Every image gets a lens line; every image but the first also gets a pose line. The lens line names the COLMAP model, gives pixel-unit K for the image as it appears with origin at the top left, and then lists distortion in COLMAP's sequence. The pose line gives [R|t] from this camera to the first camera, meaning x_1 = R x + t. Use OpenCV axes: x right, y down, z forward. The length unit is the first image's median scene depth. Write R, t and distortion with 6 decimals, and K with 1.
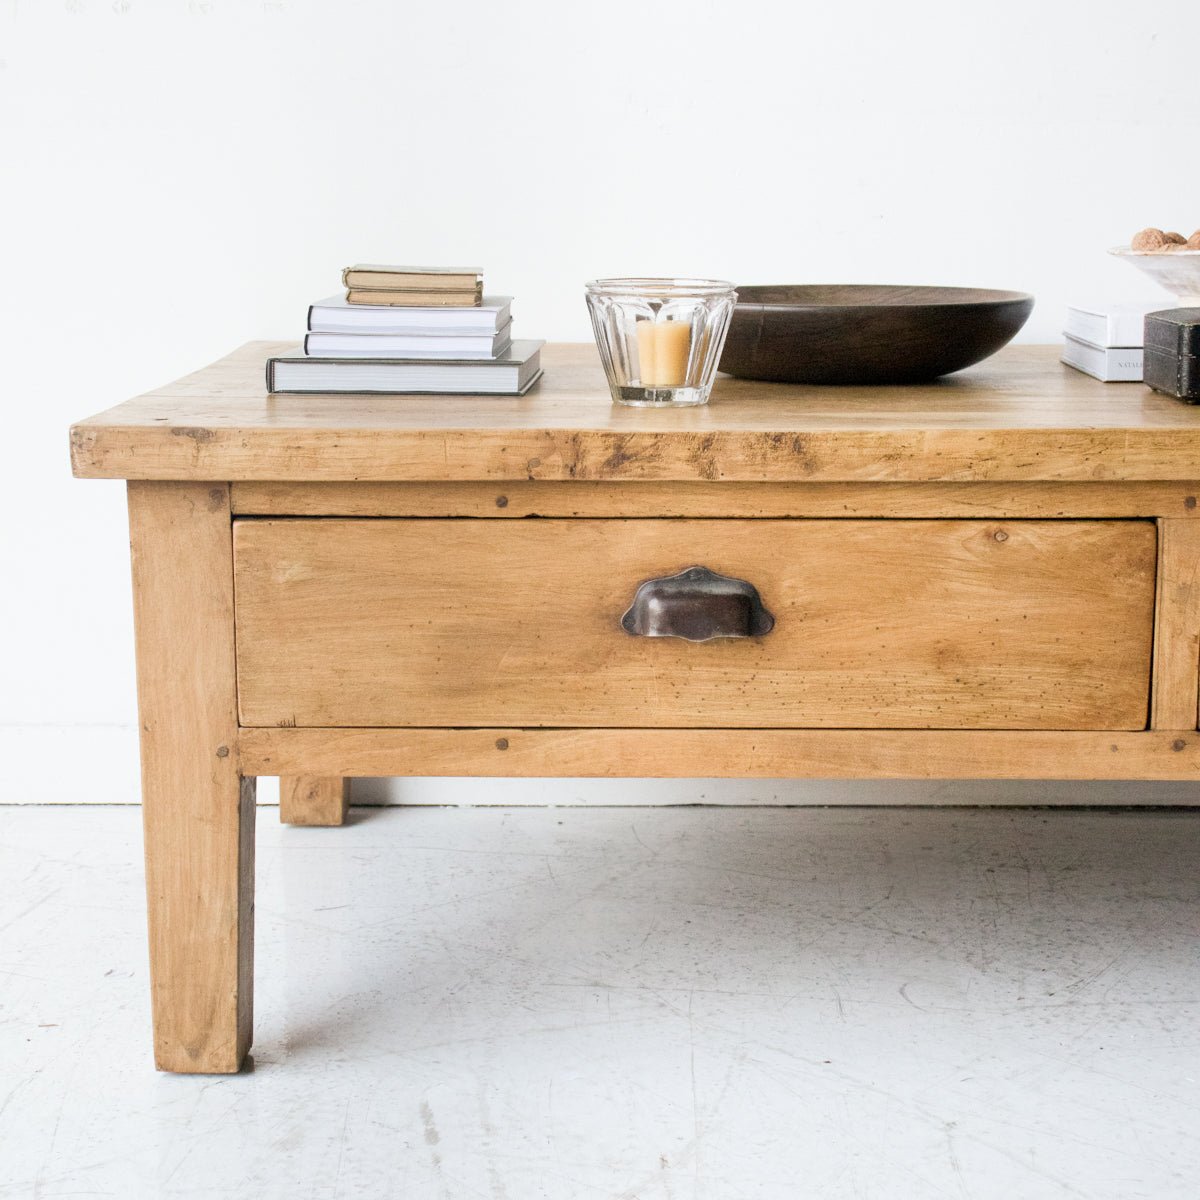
lens RADIAL K [[2353.7, 0, 600.0], [0, 2353.7, 600.0], [0, 0, 1]] dist [-0.026231, 0.233878]
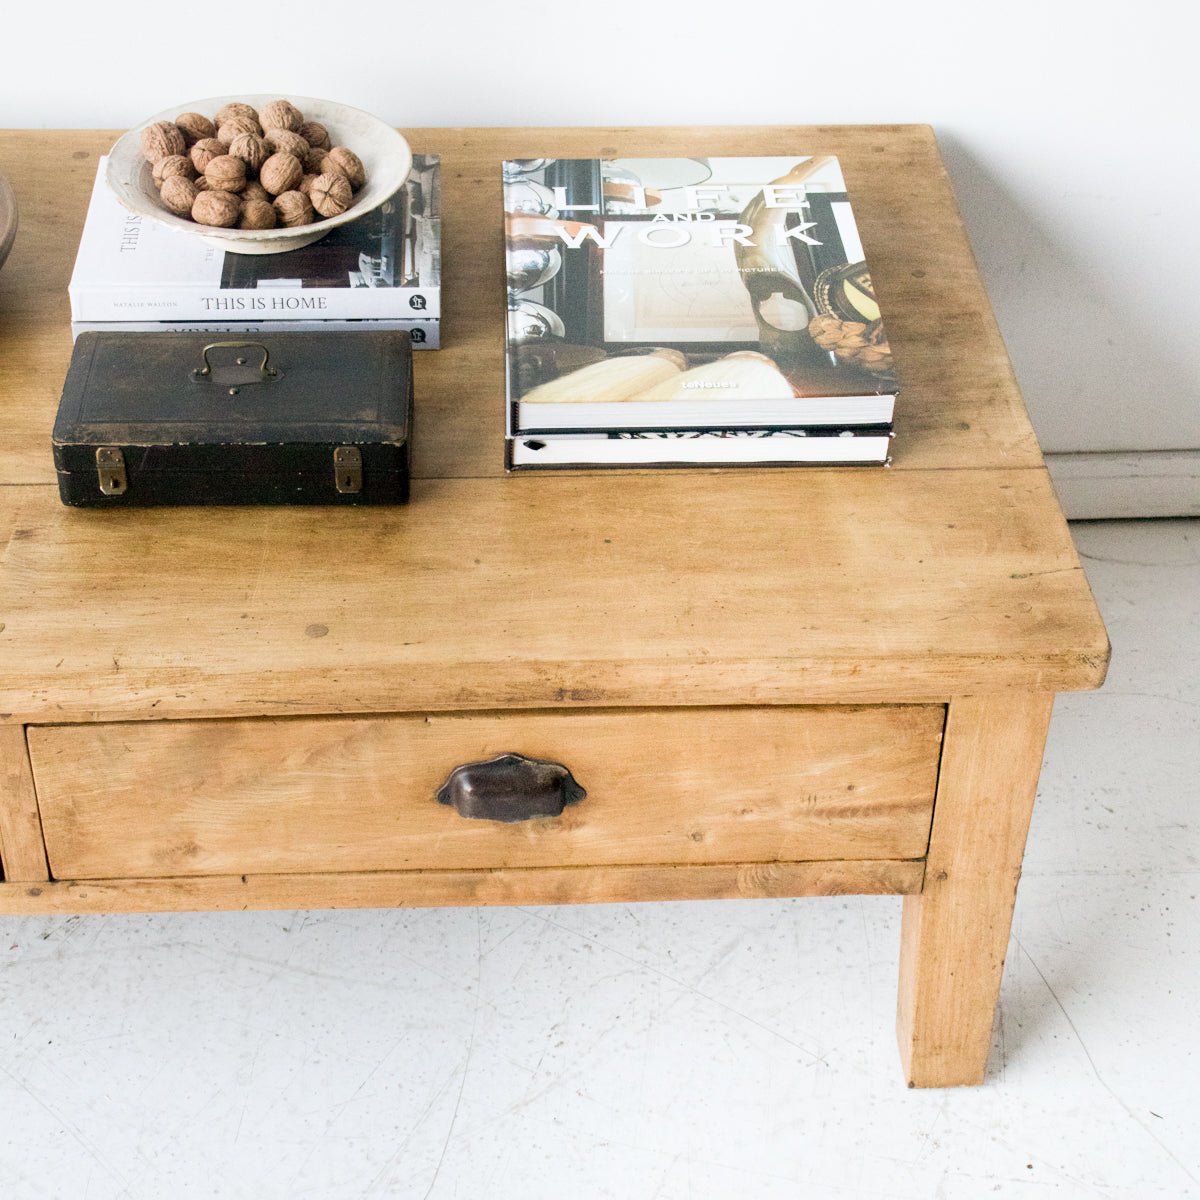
lens RADIAL K [[2353.7, 0, 600.0], [0, 2353.7, 600.0], [0, 0, 1]] dist [-0.026231, 0.233878]
pose [[0.996182, -0.030454, 0.081819, 0.415462], [-0.011443, 0.883551, 0.468196, -0.542953], [-0.086549, -0.467344, 0.879829, 0.127629]]
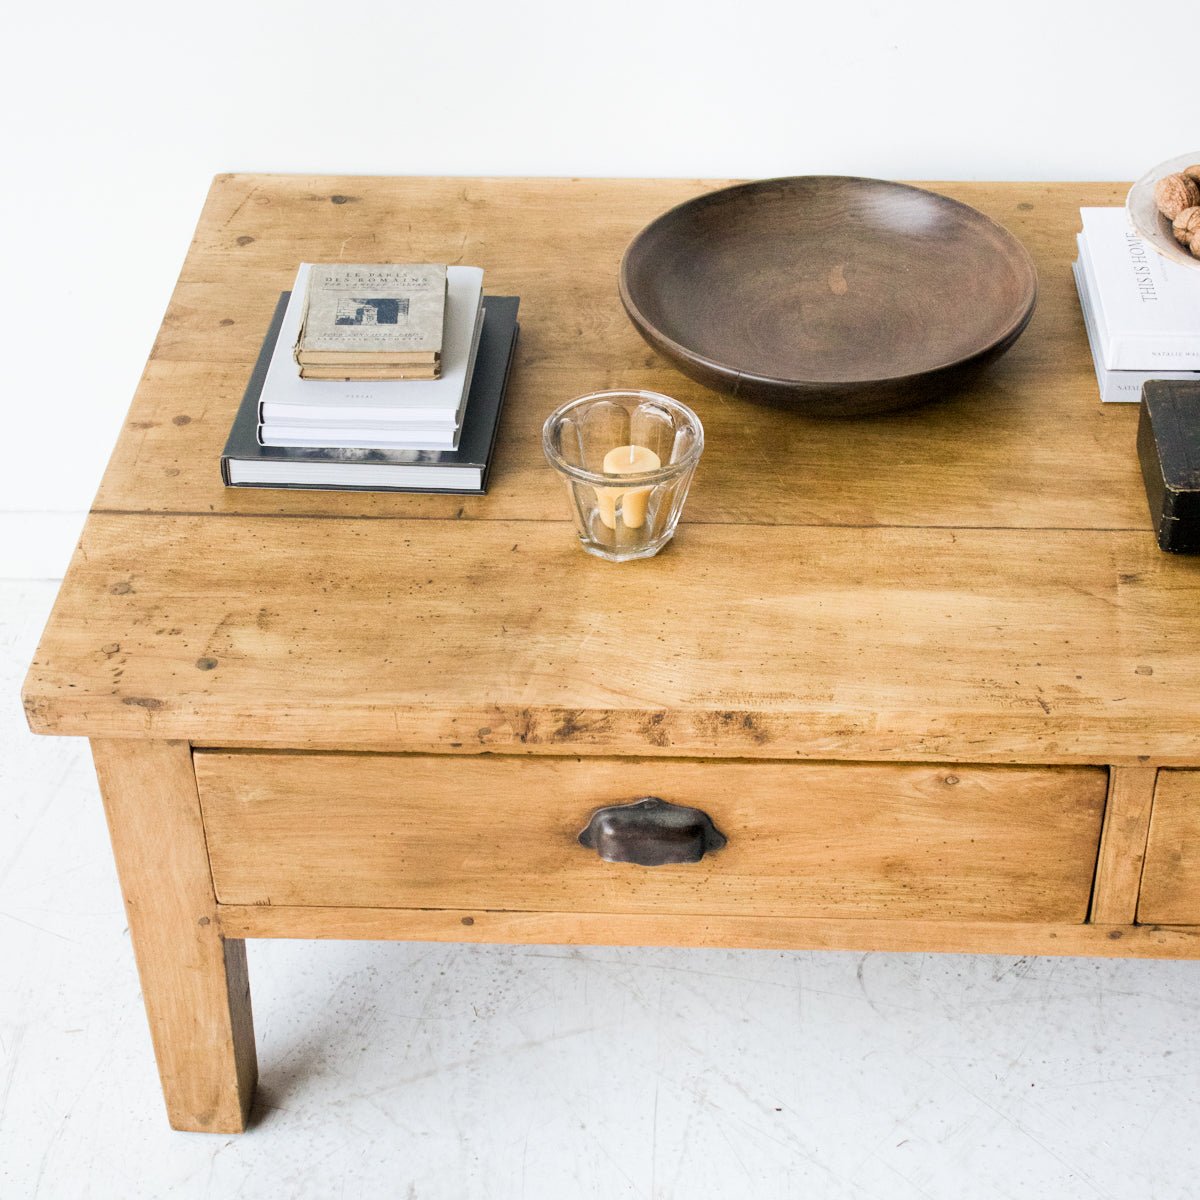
lens RADIAL K [[2353.7, 0, 600.0], [0, 2353.7, 600.0], [0, 0, 1]] dist [-0.026231, 0.233878]
pose [[0.999400, 0.002167, -0.034556, 0.054055], [0.013481, 0.894923, 0.446016, -0.541241], [0.031891, -0.446215, 0.894358, 0.128635]]
